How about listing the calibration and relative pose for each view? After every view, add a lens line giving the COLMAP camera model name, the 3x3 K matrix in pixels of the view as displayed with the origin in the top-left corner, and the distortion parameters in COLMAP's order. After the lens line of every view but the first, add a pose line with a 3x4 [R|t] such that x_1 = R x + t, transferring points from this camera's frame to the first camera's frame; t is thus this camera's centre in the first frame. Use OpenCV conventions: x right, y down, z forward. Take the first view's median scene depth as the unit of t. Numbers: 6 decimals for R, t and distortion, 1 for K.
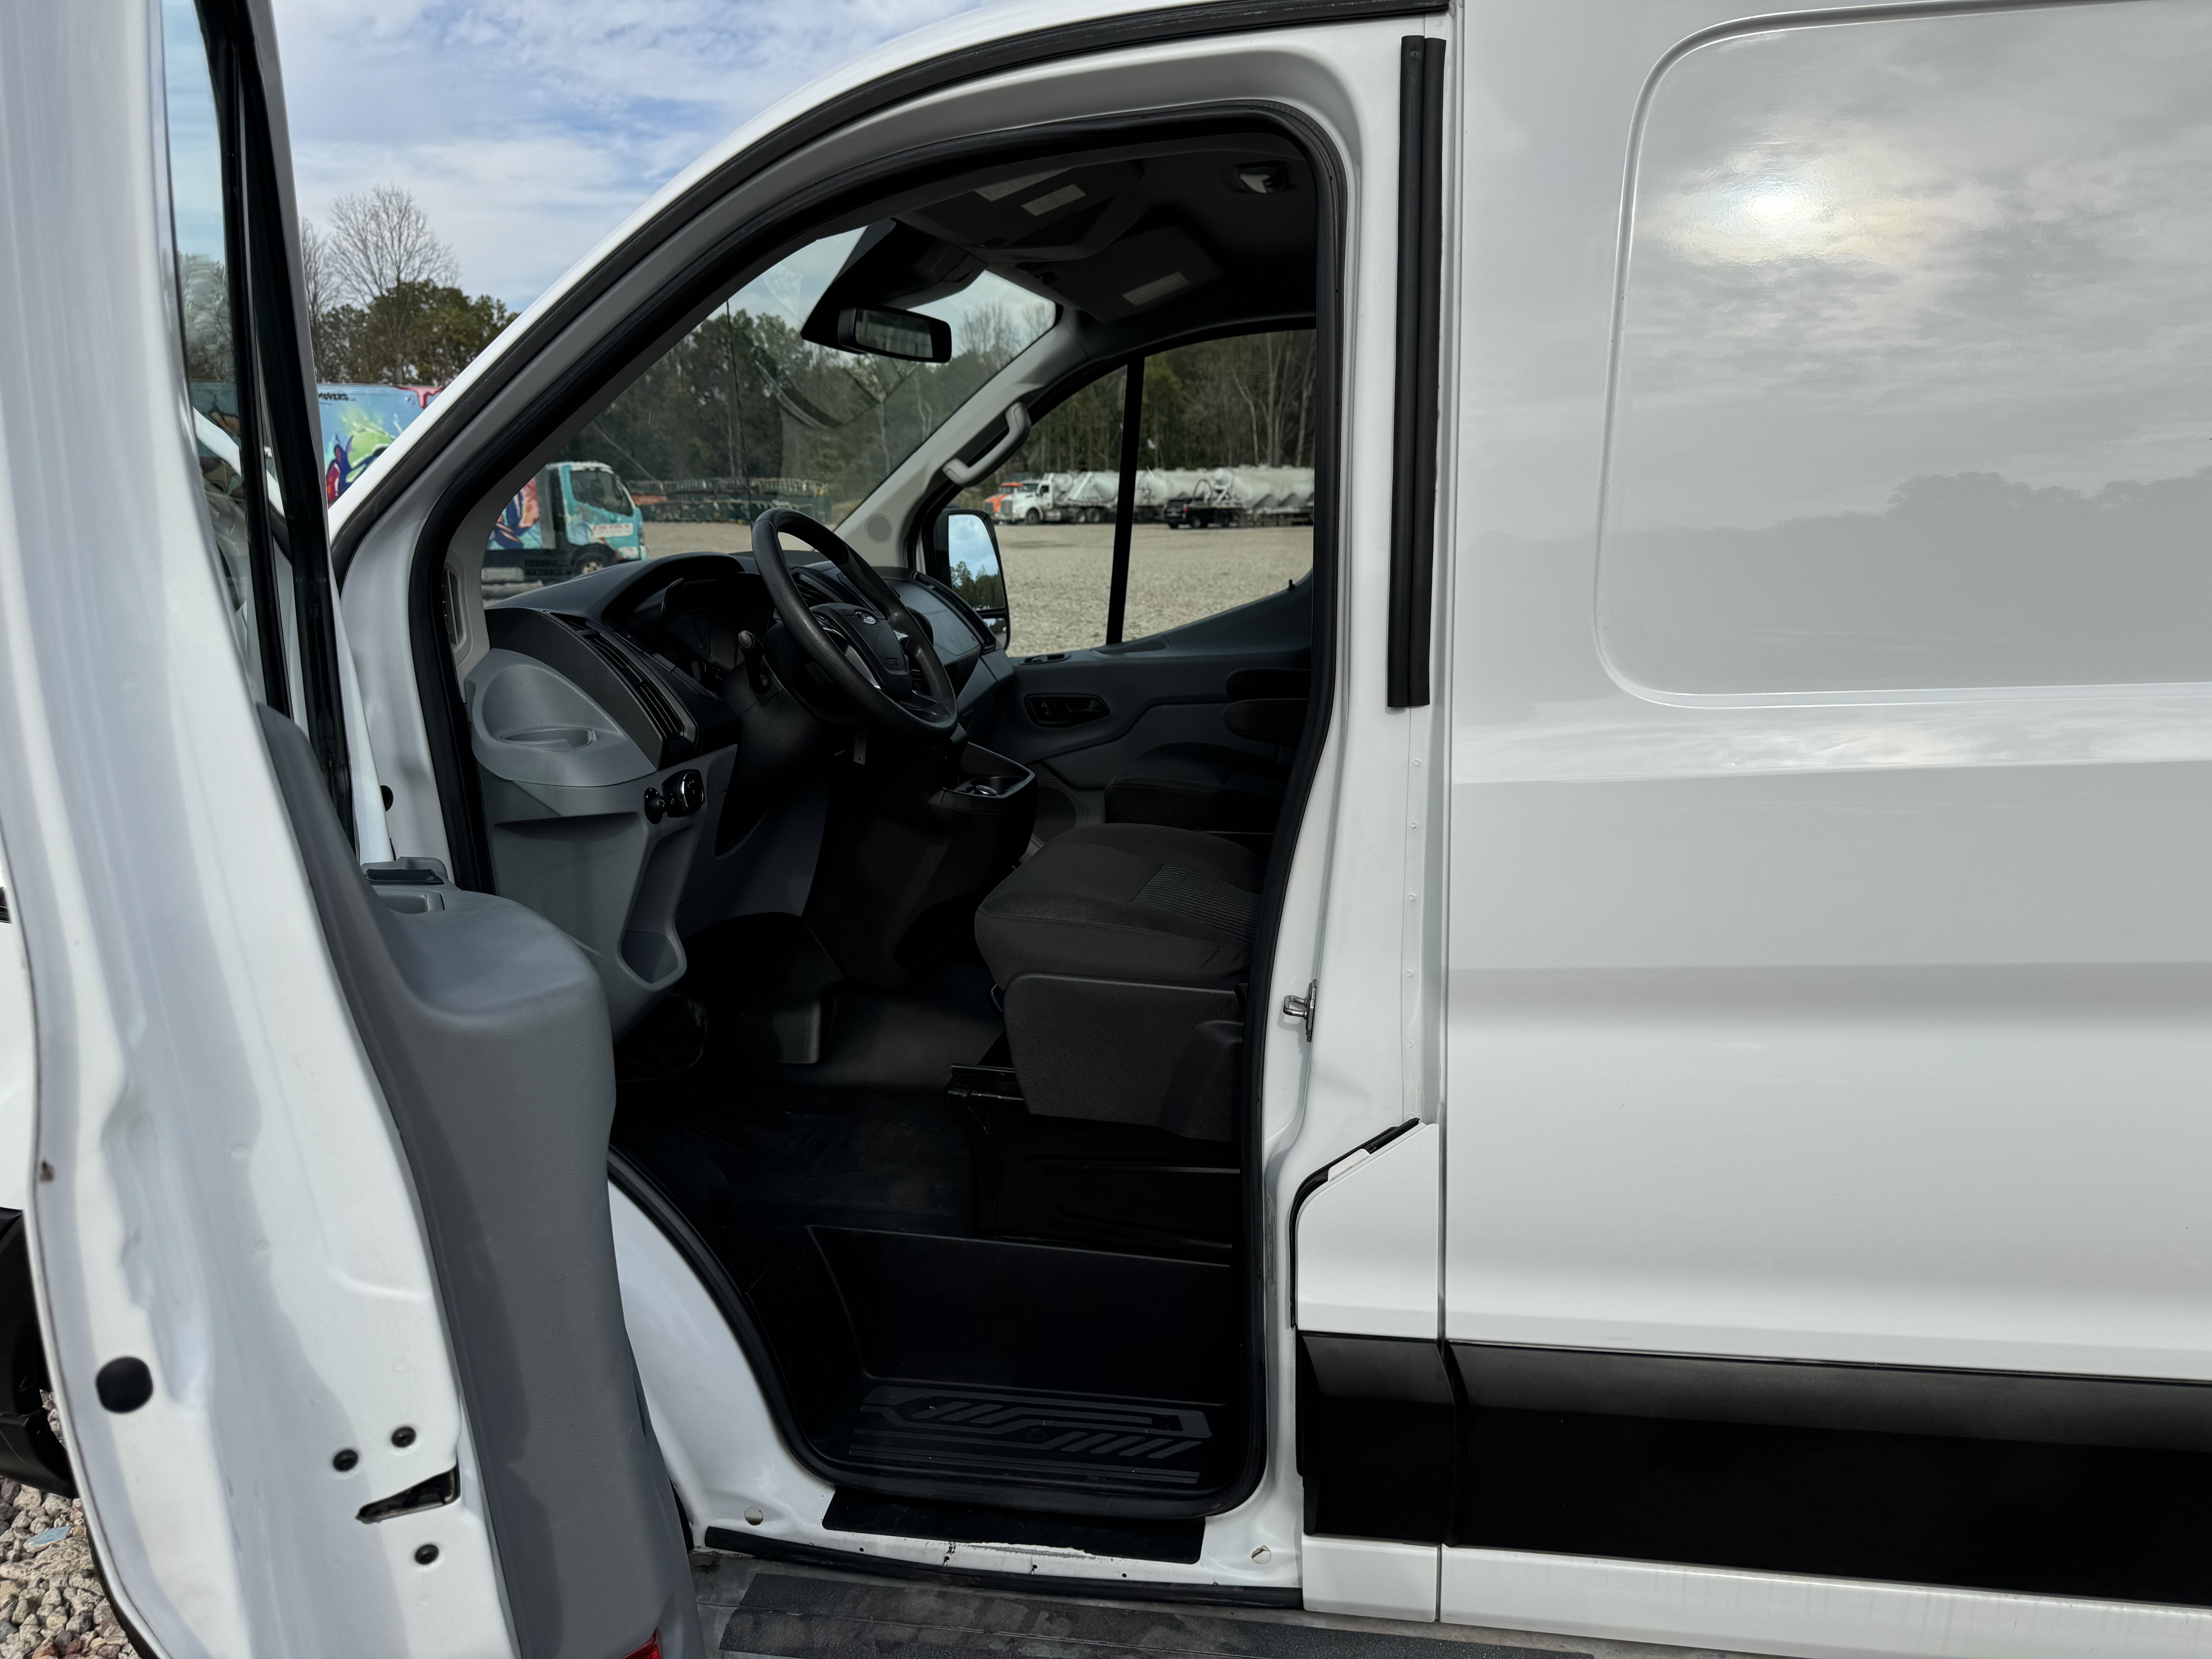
lens RADIAL K [[1586.9, 0, 1110.2], [0, 1586.9, 796.7], [0, 0, 1]] dist [0.019725, -0.008366]
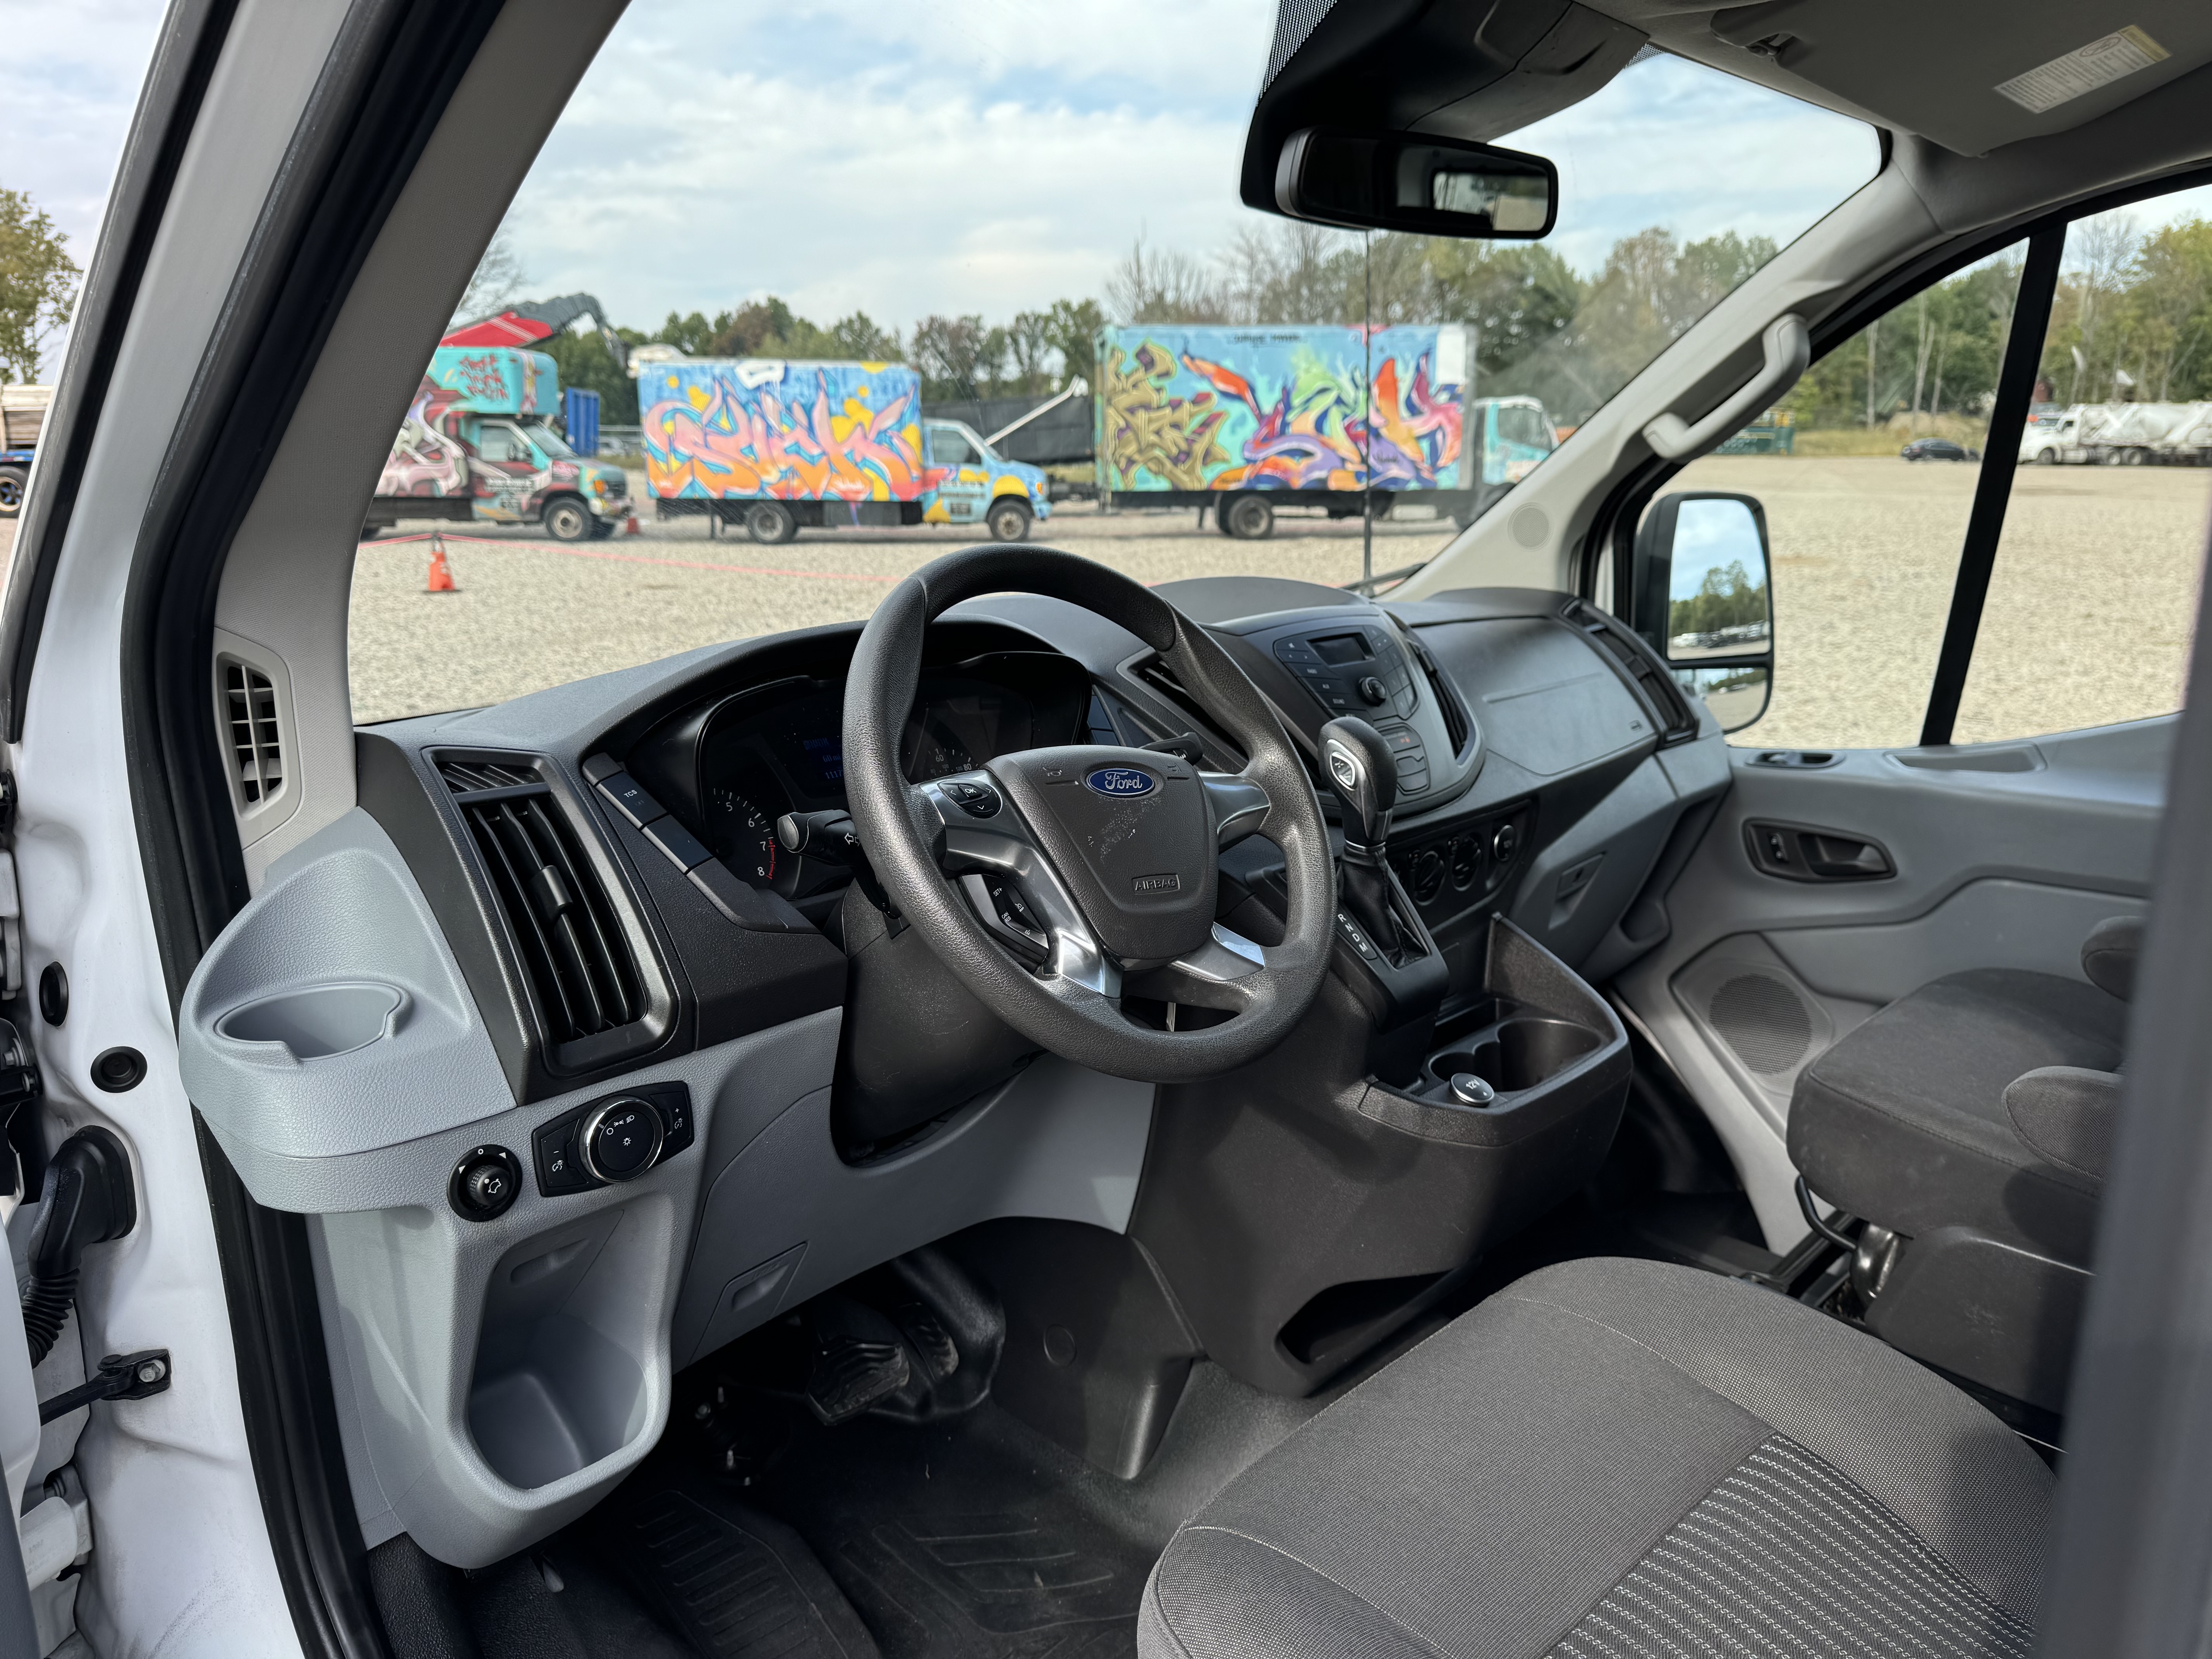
lens RADIAL K [[1586.9, 0, 1110.2], [0, 1586.9, 796.7], [0, 0, 1]] dist [0.019725, -0.008366]
pose [[0.841385, 0.129293, -0.524743, 0.057238], [-0.108261, 0.991603, 0.070736, -0.087724], [0.529482, -0.002707, 0.848317, 0.371103]]
